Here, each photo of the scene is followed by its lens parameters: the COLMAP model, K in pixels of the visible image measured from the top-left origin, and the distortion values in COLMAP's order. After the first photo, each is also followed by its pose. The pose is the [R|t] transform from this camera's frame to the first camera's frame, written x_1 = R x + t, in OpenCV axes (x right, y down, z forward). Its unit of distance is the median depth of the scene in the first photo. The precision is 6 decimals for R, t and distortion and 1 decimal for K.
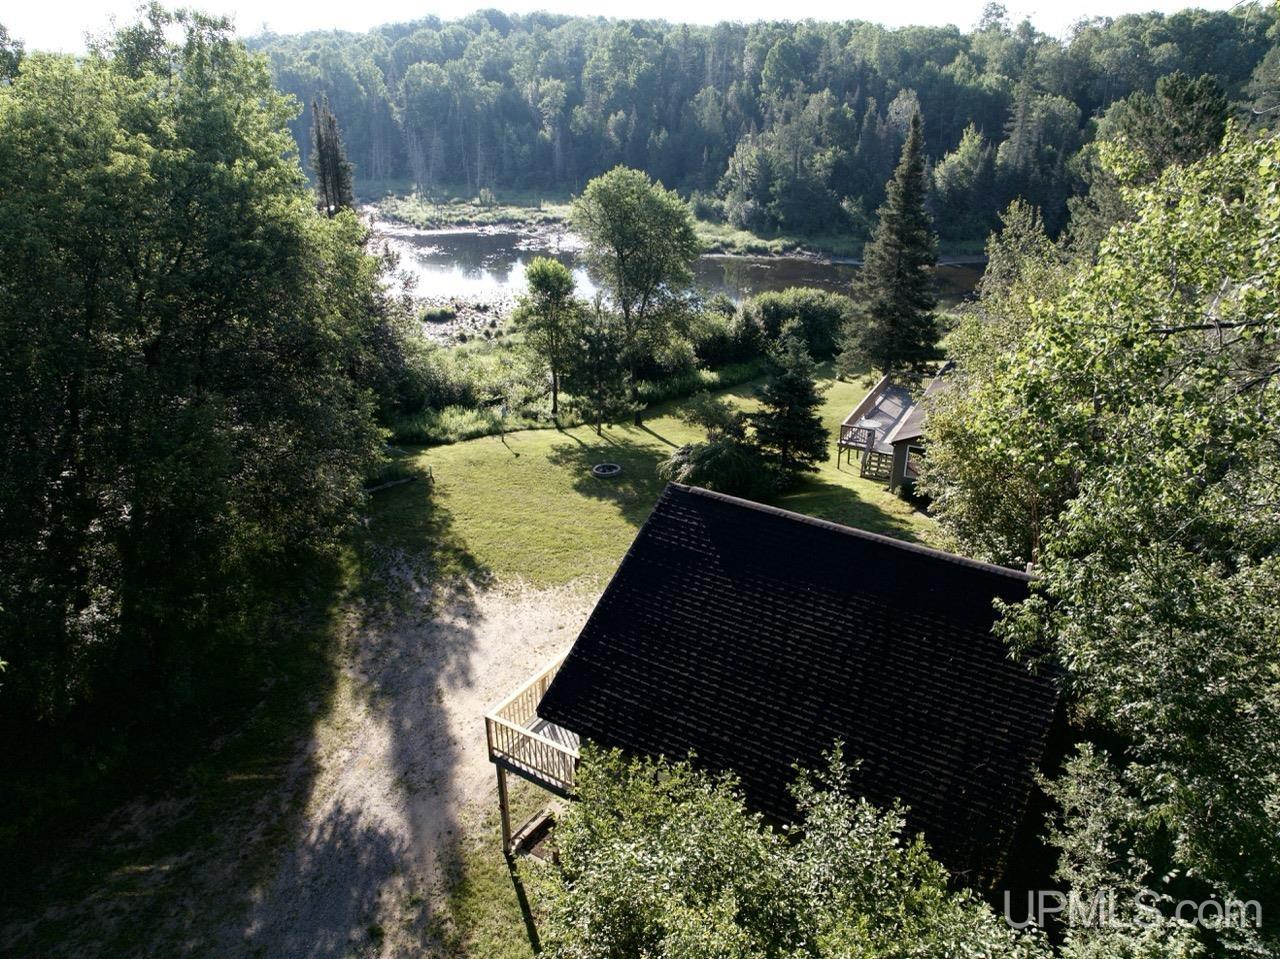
lens RADIAL K [[900.9, 0, 641.5], [0, 900.9, 475.9], [0, 0, 1]] dist [-0.051409, 0.019265]
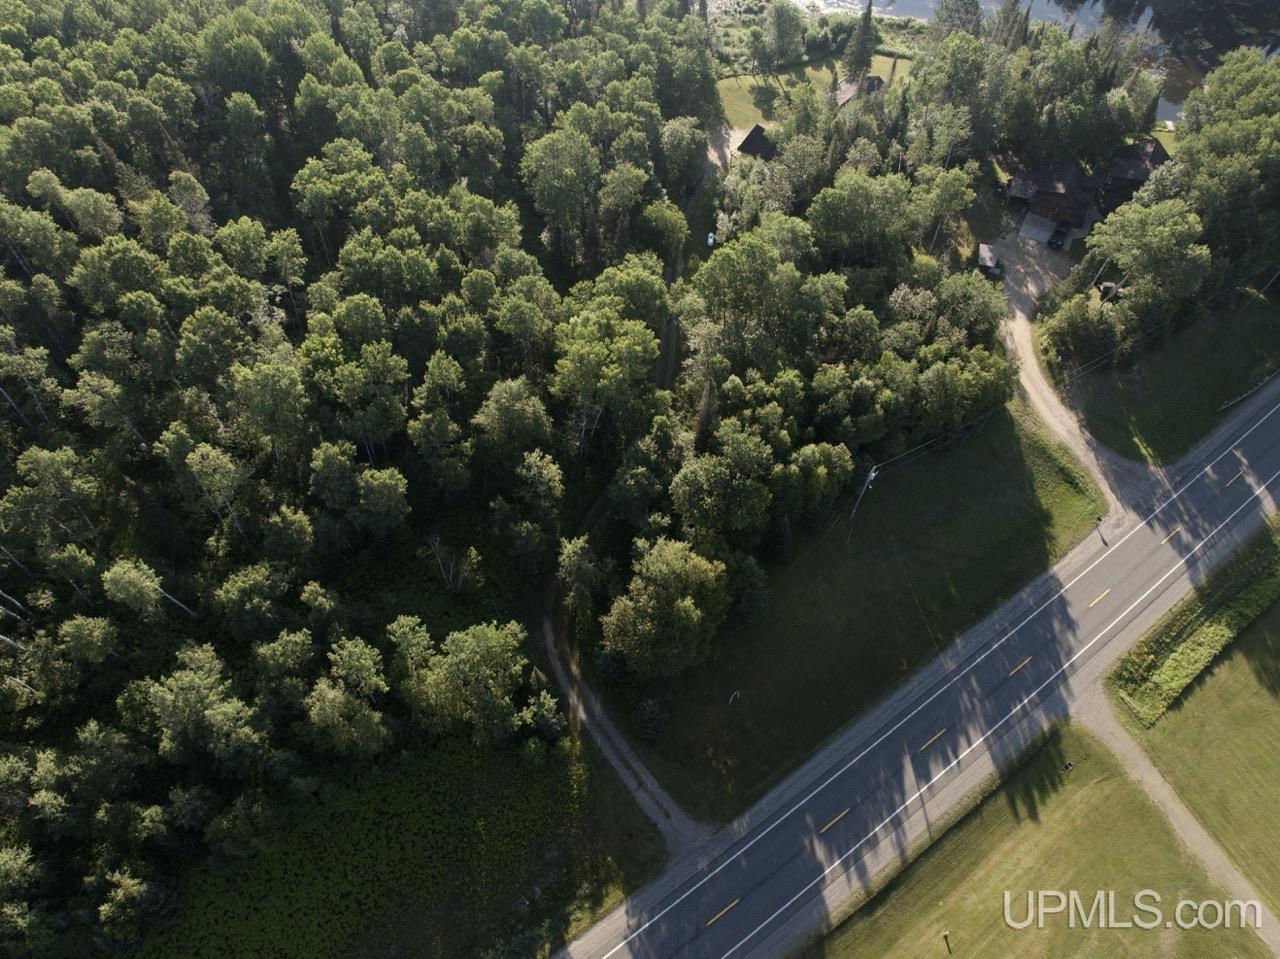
lens RADIAL K [[900.9, 0, 637.9], [0, 900.9, 482.7], [0, 0, 1]] dist [-0.051409, 0.019265]
pose [[0.968477, 0.207154, -0.138348, 0.275900], [-0.102189, 0.836886, 0.537753, -0.539514], [0.227179, -0.506664, 0.831674, -2.718966]]
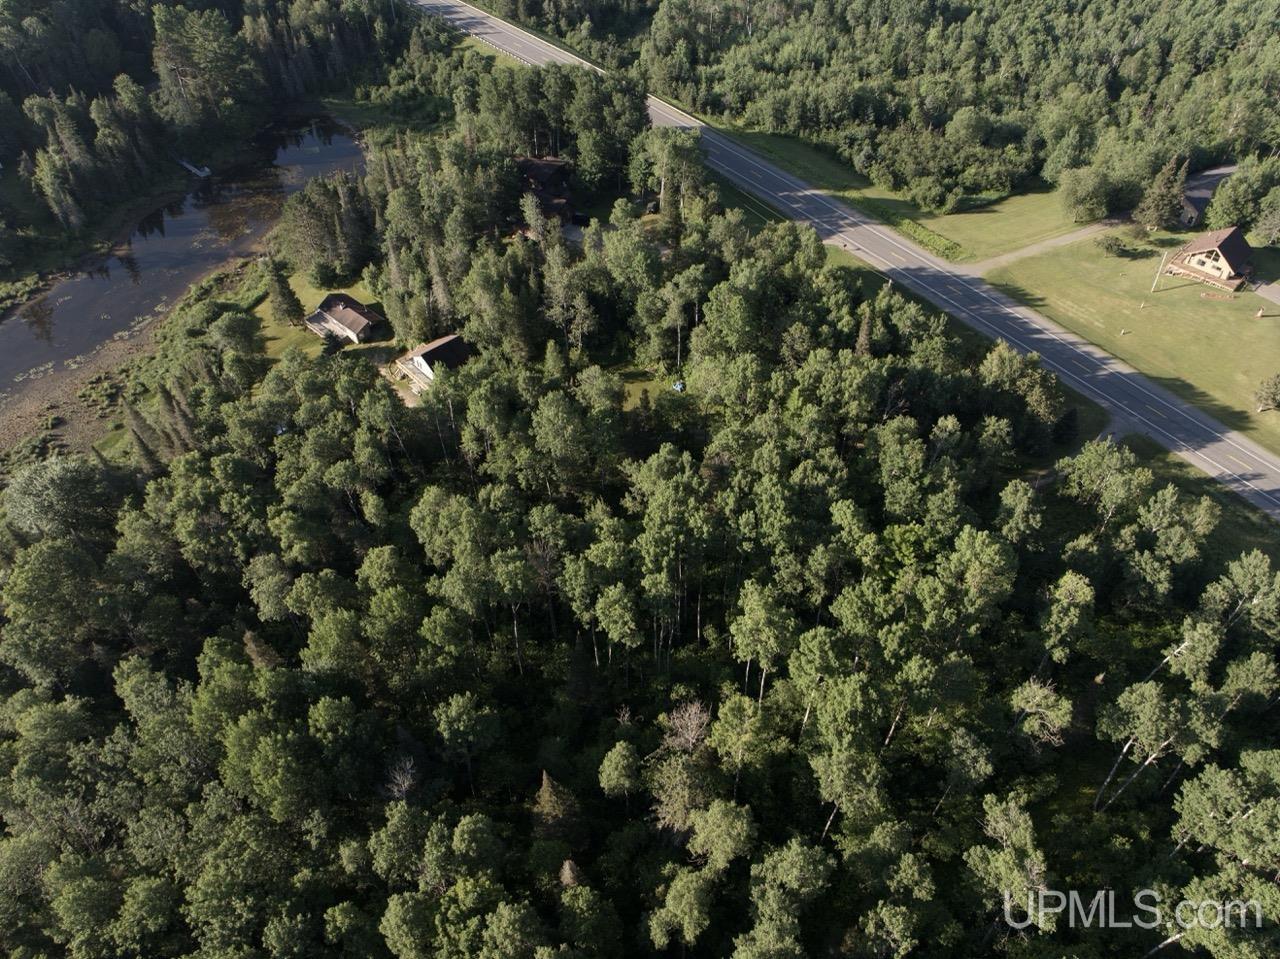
lens RADIAL K [[900.9, 0, 645.5], [0, 900.9, 478.3], [0, 0, 1]] dist [-0.051409, 0.019265]
pose [[0.243909, -0.694614, 0.676771, -2.064342], [0.385308, 0.709814, 0.589663, -1.135303], [-0.889970, 0.116942, 0.440771, -1.499734]]
